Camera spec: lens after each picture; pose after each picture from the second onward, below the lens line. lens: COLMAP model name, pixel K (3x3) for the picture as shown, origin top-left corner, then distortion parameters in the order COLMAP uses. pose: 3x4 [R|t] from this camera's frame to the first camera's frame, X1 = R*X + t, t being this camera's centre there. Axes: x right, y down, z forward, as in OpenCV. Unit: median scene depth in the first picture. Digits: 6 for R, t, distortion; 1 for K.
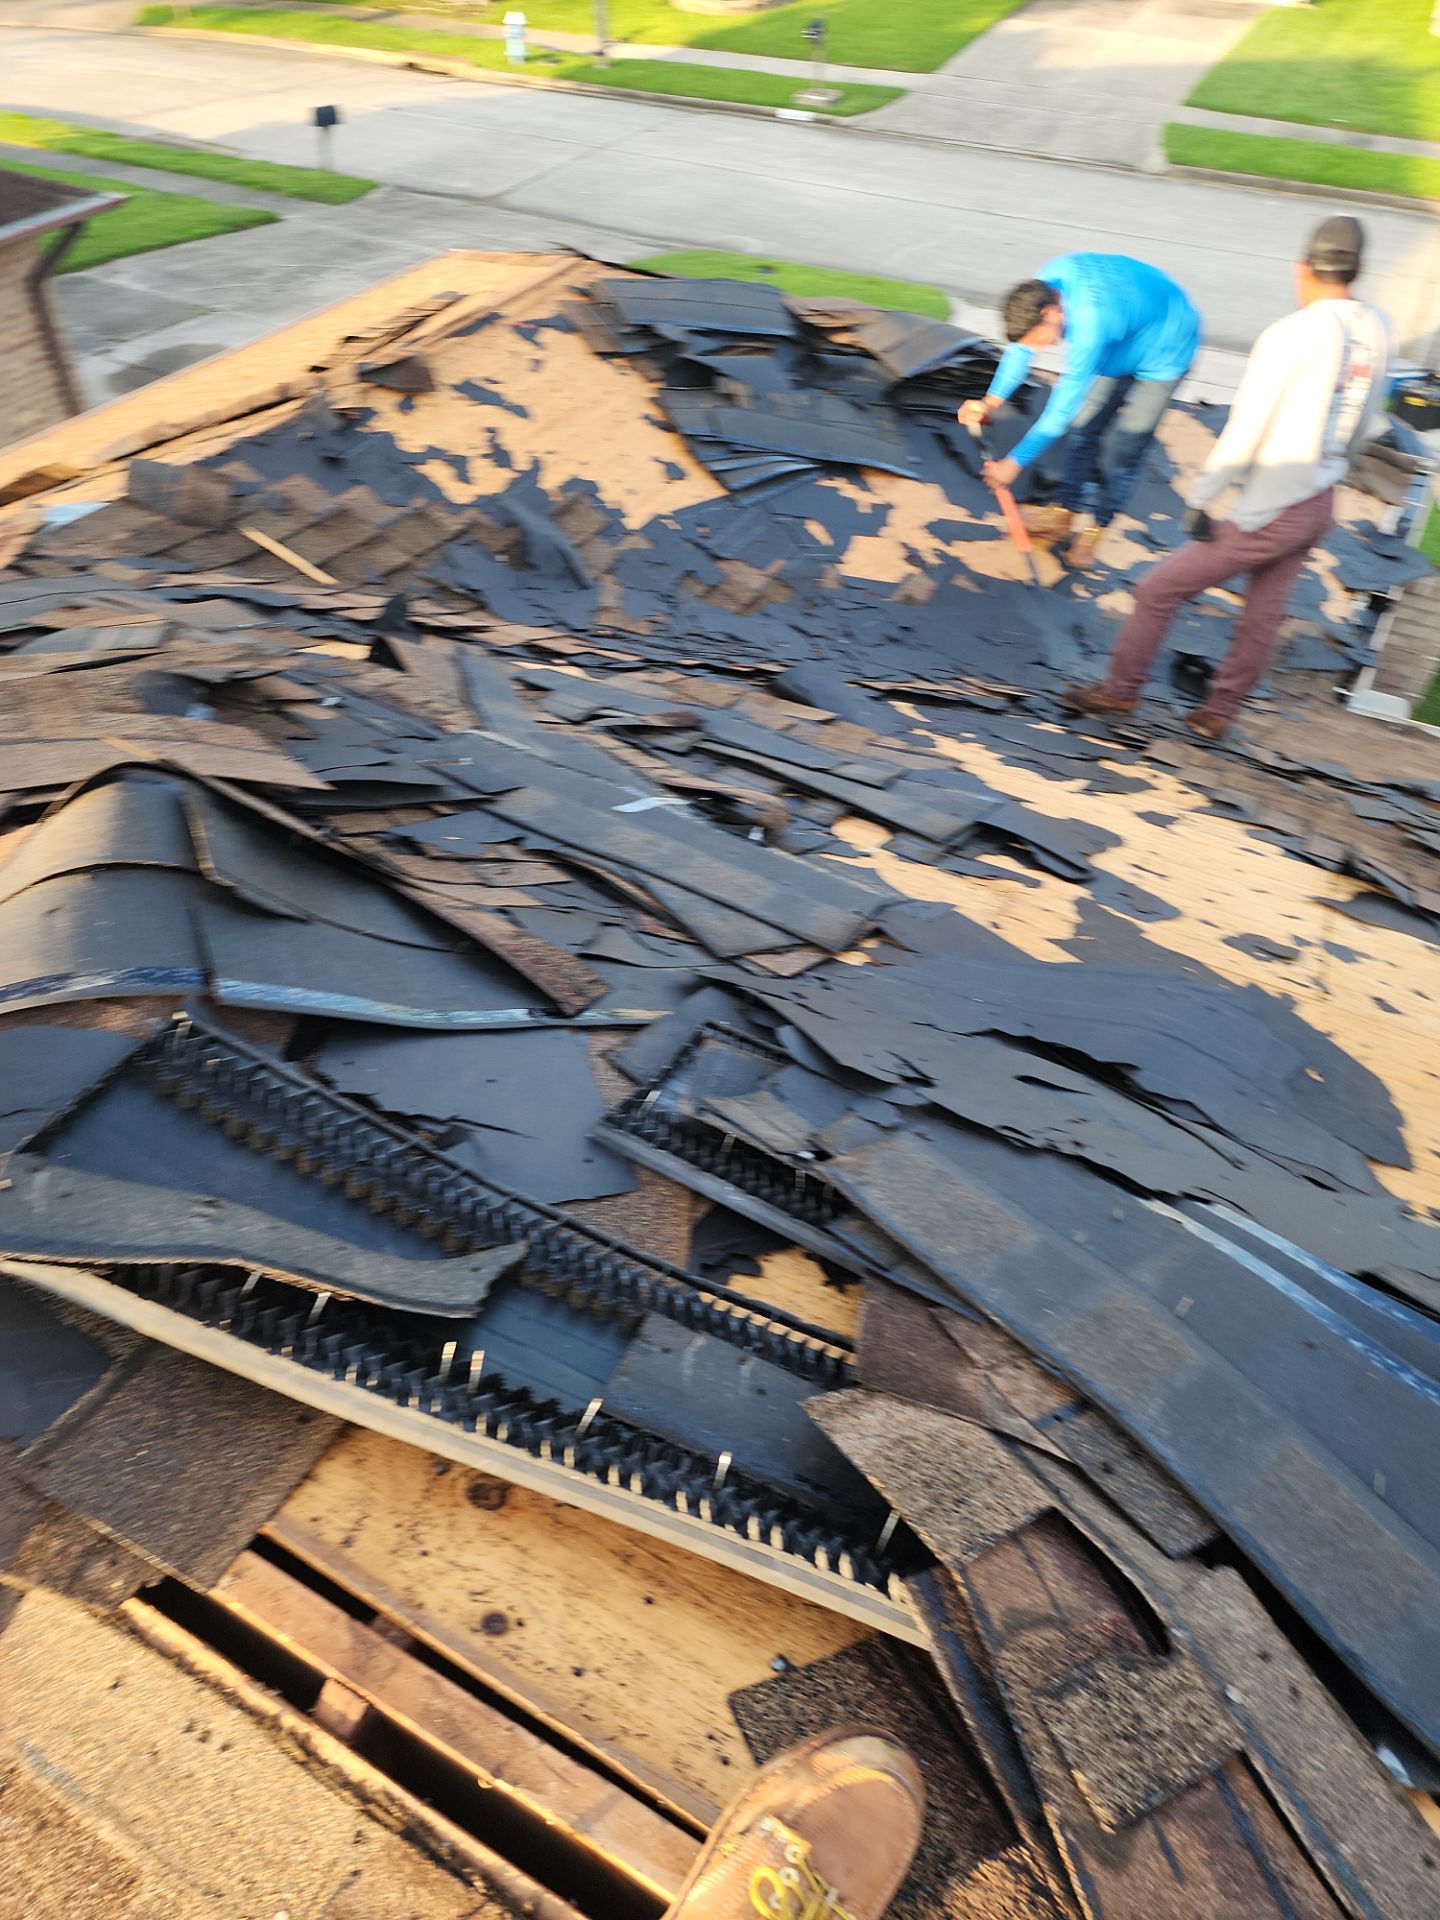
lens RADIAL K [[1551.1, 0, 720.0], [0, 1551.1, 960.0], [0, 0, 1]] dist [0.088556, -0.105894]
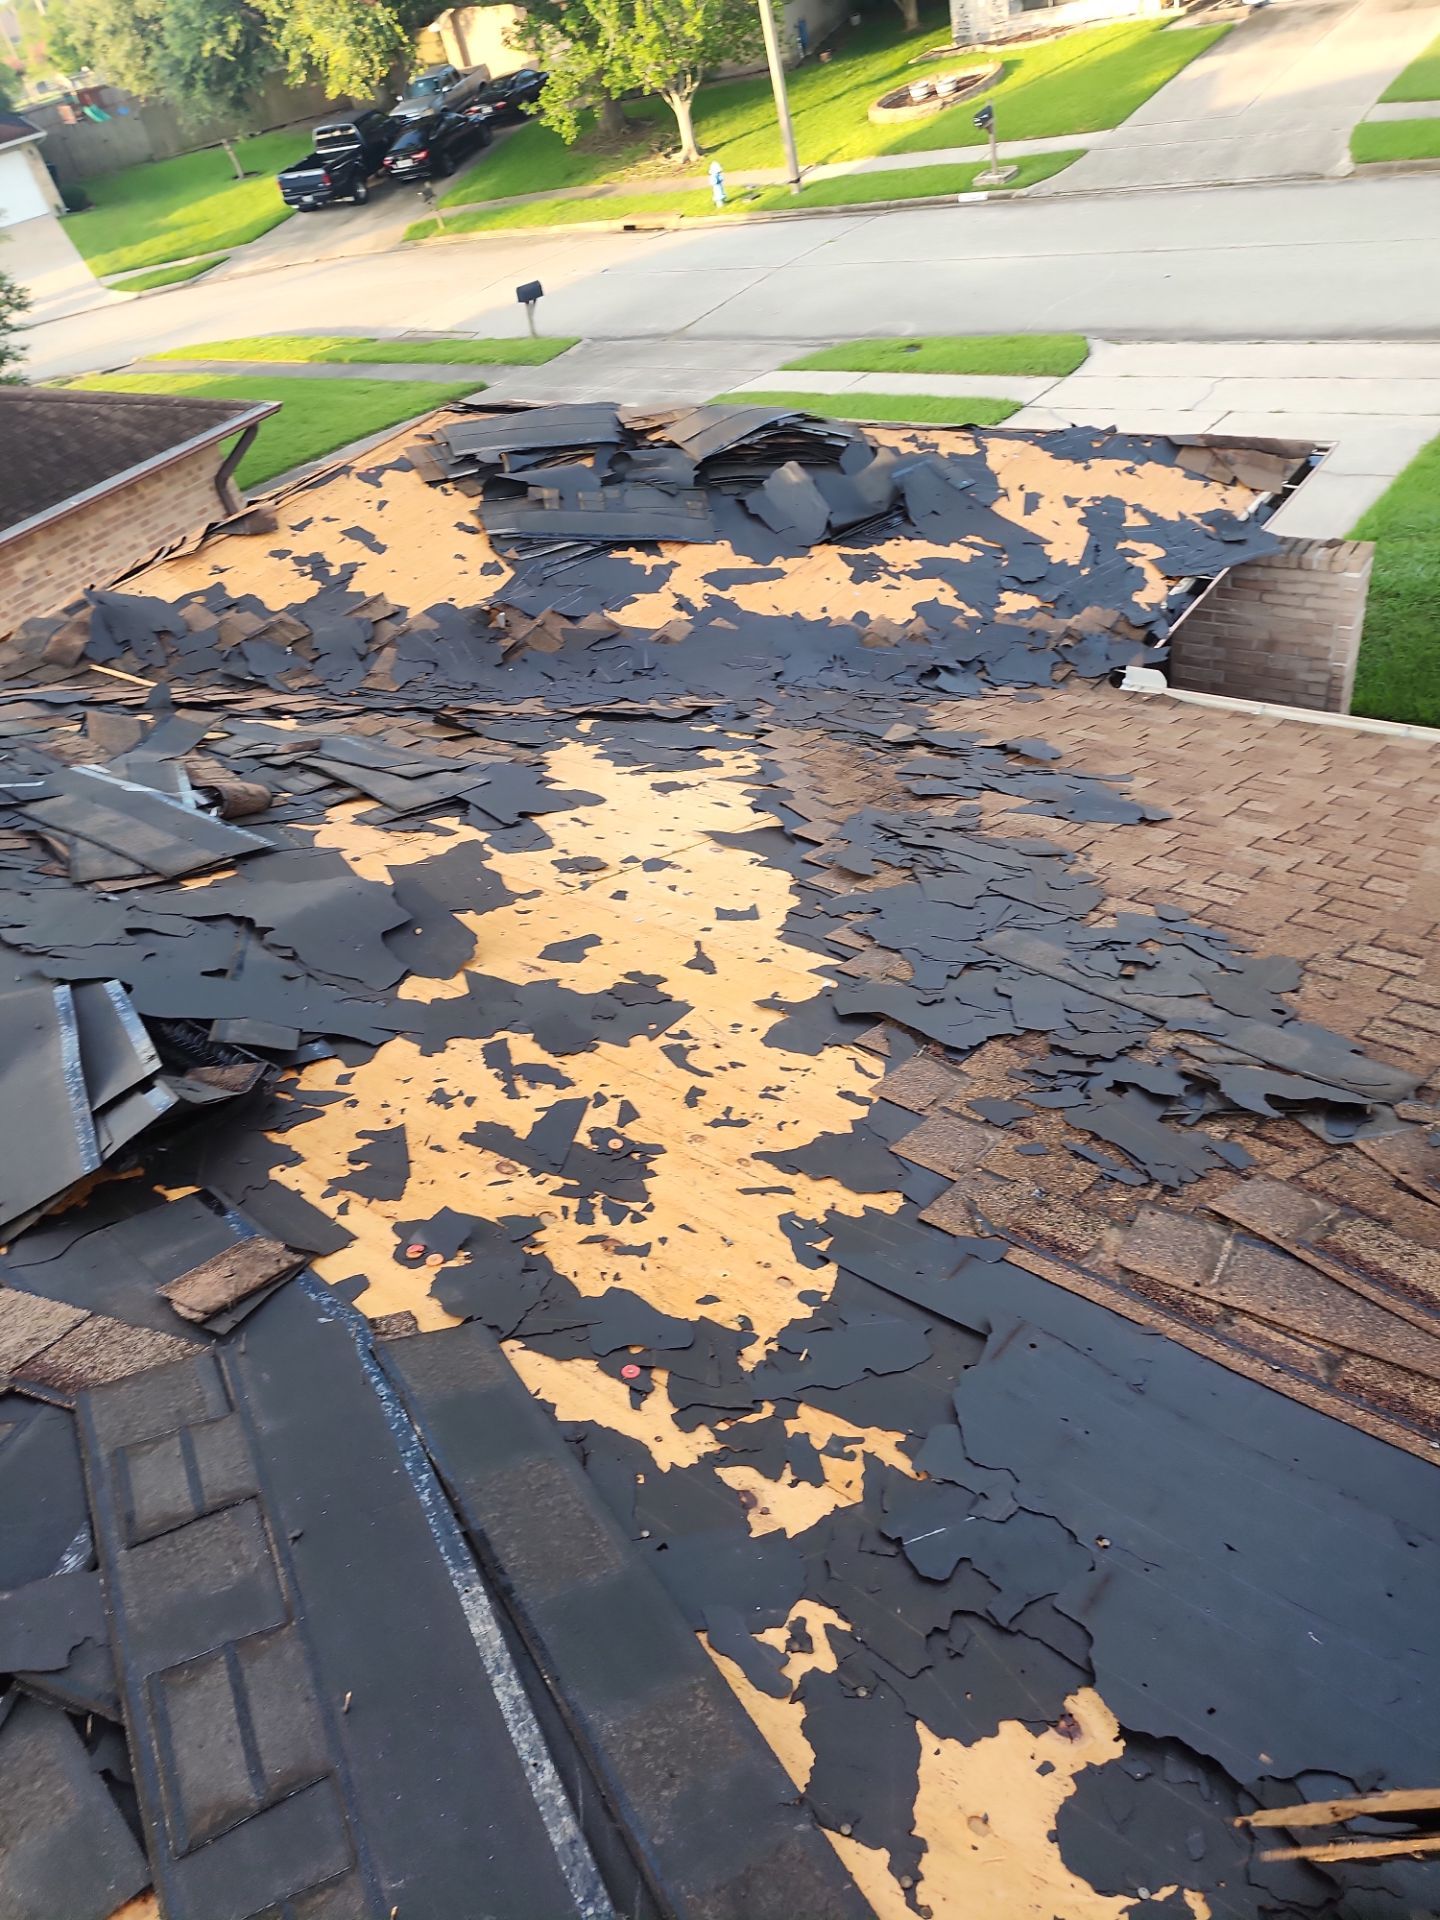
lens RADIAL K [[1551.1, 0, 720.0], [0, 1551.1, 960.0], [0, 0, 1]] dist [0.088556, -0.105894]
pose [[0.952864, -0.065189, -0.296311, 0.406256], [0.051006, 0.997163, -0.055356, 0.074330], [0.299079, 0.037633, 0.953486, -0.123565]]
